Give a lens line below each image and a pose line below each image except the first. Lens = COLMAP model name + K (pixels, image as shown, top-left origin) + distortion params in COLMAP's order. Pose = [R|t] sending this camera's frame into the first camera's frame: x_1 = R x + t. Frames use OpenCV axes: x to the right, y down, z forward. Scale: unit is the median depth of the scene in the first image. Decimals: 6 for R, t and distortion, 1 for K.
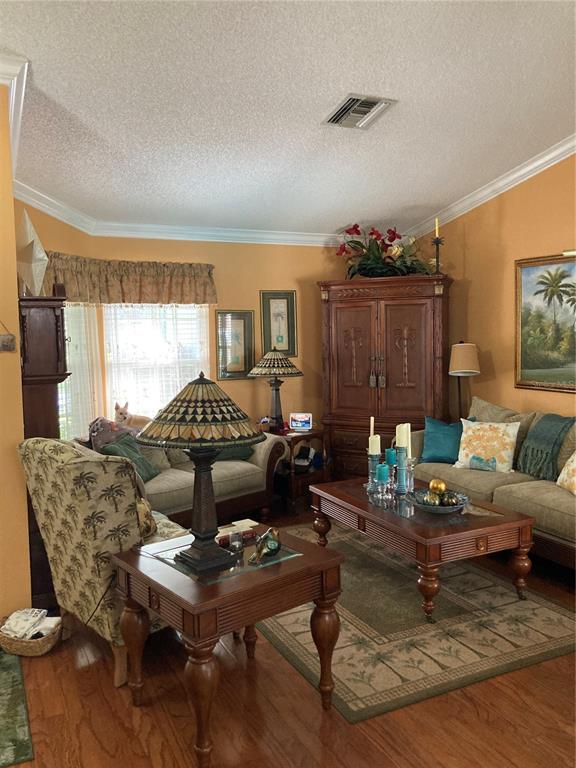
lens RADIAL K [[628.0, 0, 286.3], [0, 628.0, 380.5], [0, 0, 1]] dist [0.025150, -0.024729]
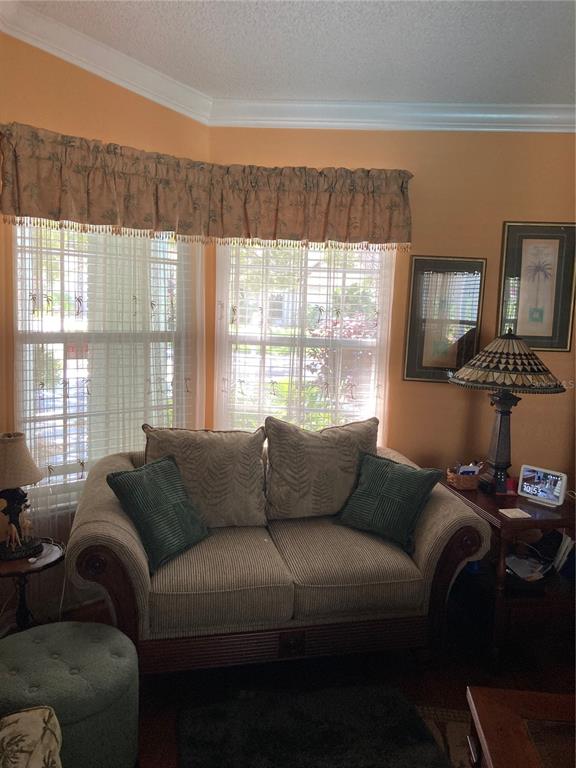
lens RADIAL K [[628.0, 0, 287.5], [0, 628.0, 376.2], [0, 0, 1]] dist [0.025150, -0.024729]
pose [[0.853075, 0.119739, -0.507864, 0.020708], [-0.095680, 0.992707, 0.073334, -0.008139], [0.512941, -0.013967, 0.858310, 0.104818]]
